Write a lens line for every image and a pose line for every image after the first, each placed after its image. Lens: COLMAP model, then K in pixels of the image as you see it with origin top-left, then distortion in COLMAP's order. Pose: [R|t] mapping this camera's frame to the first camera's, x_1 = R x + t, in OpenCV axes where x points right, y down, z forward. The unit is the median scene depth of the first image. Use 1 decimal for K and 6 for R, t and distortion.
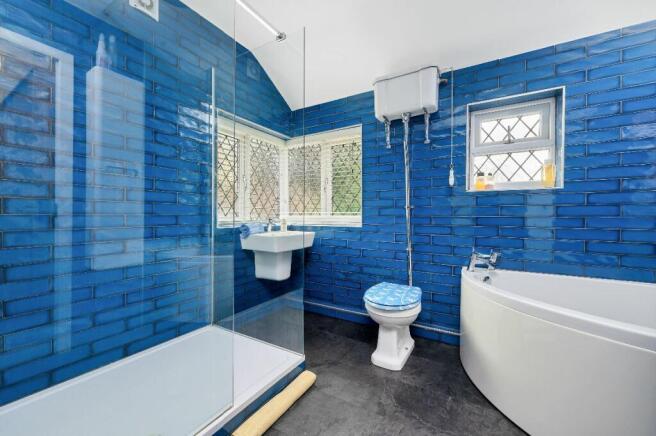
lens RADIAL K [[261.0, 0, 328.0], [0, 261.0, 218.0], [0, 0, 1]] dist [0.000059, 0.000041]
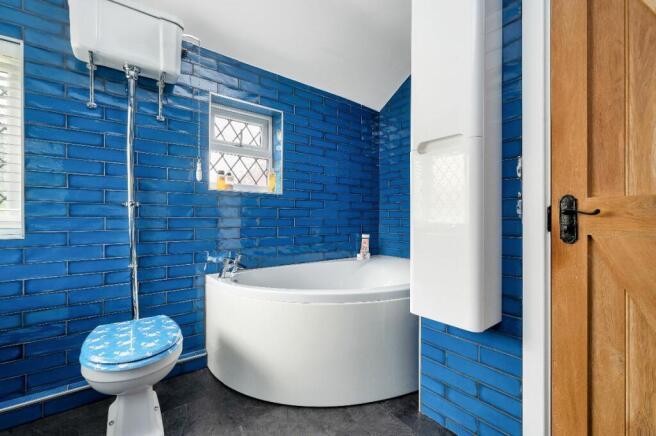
lens RADIAL K [[278.7, 0, 328.0], [0, 278.7, 218.0], [0, 0, 1]] dist [0.000852, 0.000043]
pose [[0.369375, -0.002336, 0.929278, -0.200524], [0.006831, 0.999977, -0.000201, -0.002024], [-0.929255, 0.006422, 0.369382, 0.273701]]
